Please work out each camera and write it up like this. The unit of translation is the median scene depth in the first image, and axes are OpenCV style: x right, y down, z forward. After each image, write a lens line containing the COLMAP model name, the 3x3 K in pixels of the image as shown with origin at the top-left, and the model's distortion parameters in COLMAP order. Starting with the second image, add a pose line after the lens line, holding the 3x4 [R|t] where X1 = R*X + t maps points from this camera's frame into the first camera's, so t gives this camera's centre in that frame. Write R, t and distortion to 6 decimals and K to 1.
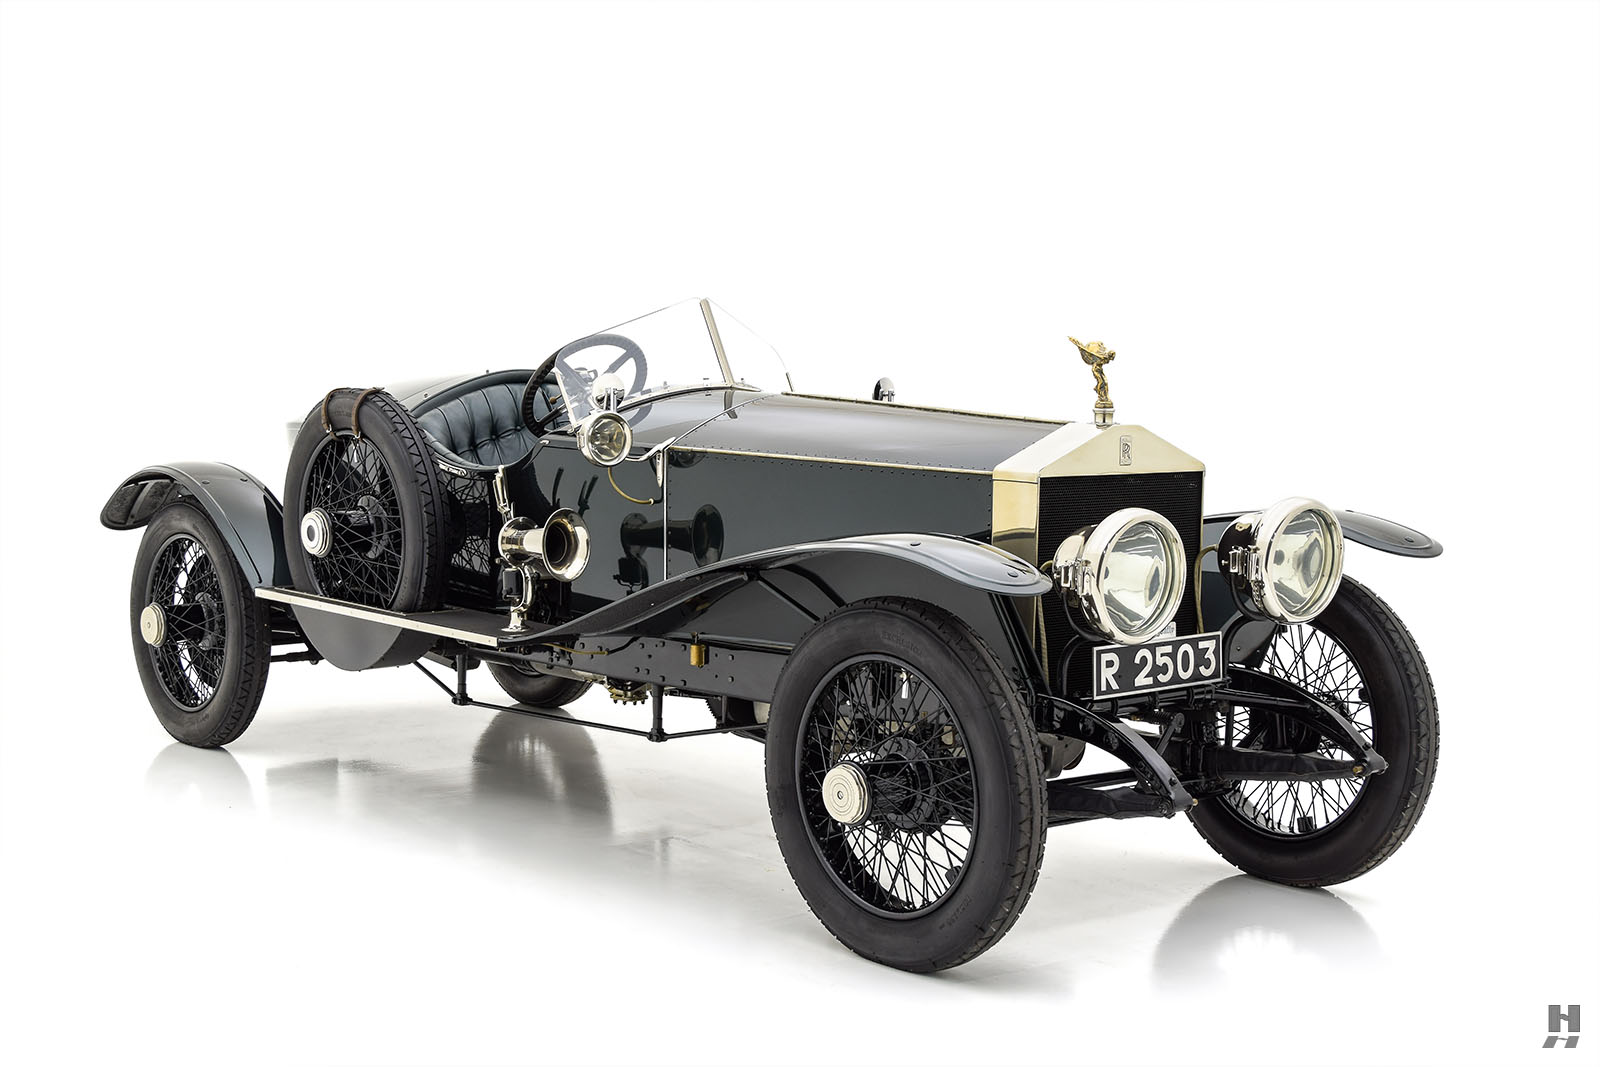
lens RADIAL K [[2301.3, 0, 796.6], [0, 2301.3, 520.9], [0, 0, 1]] dist [-0.071330, 0.000000]
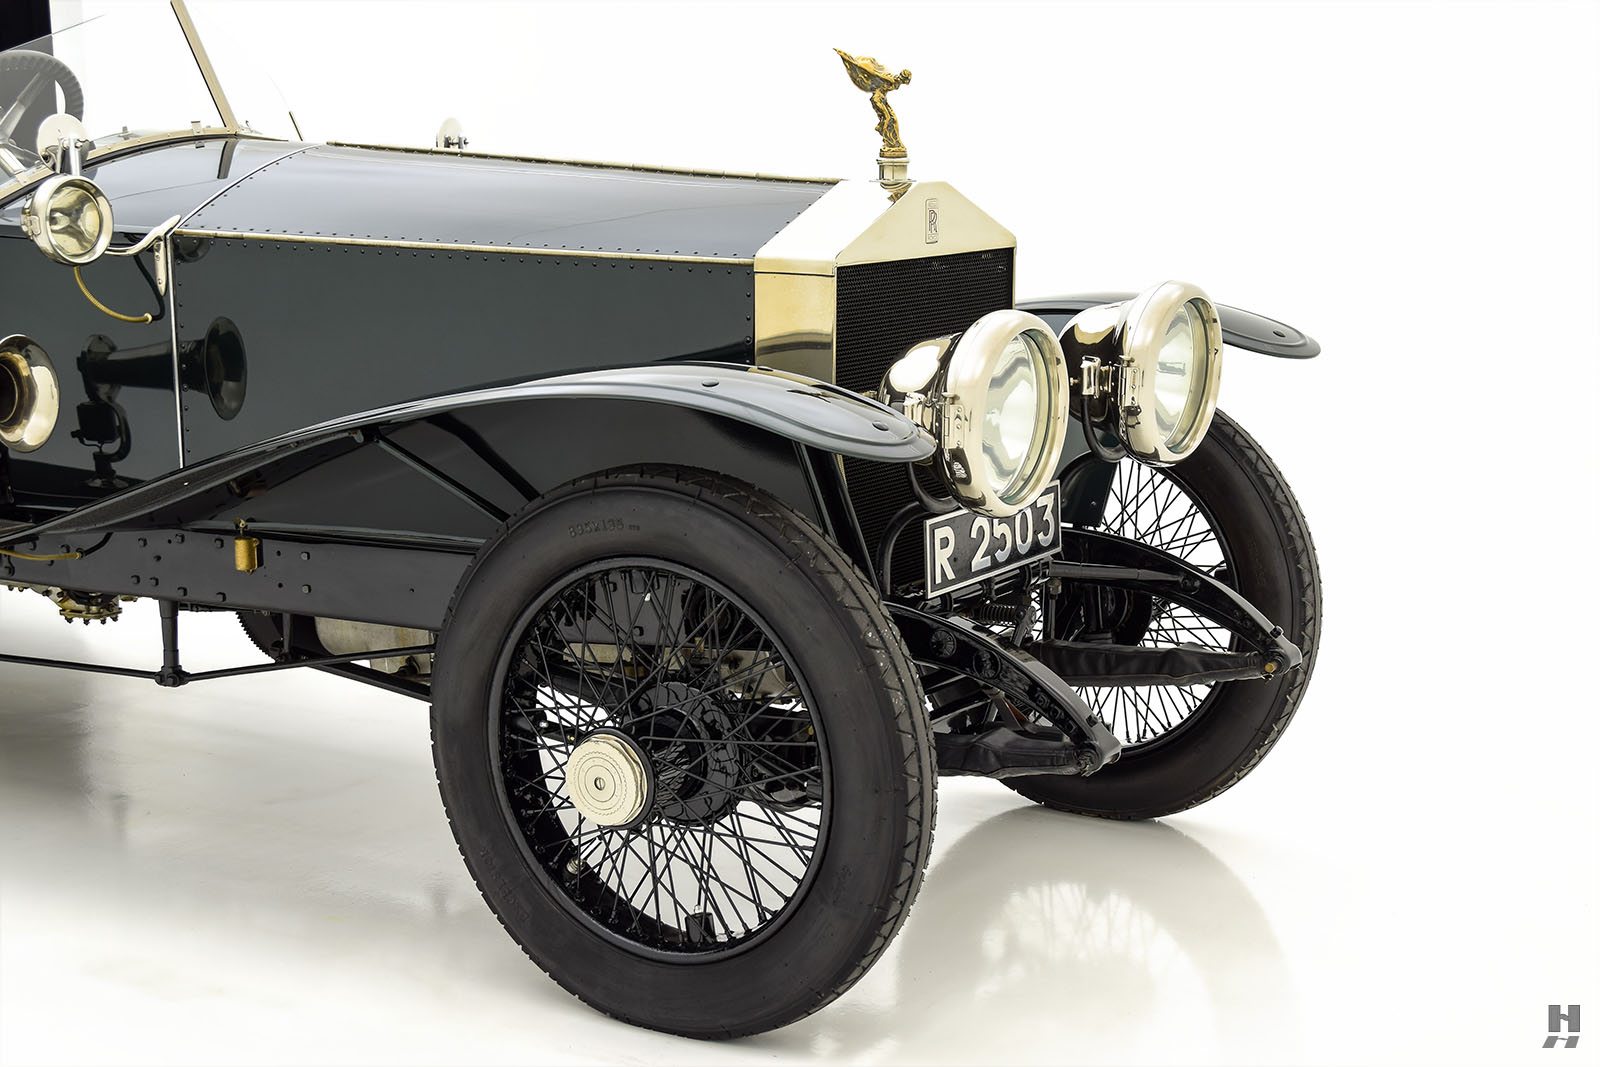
lens RADIAL K [[2587.8, 0, 807.0], [0, 2587.8, 550.8], [0, 0, 1]] dist [0.080553, 0.000000]
pose [[0.950711, -0.067055, 0.302741, -0.118563], [0.035237, 0.993376, 0.109371, -0.017706], [-0.308070, -0.093312, 0.946777, 0.267231]]
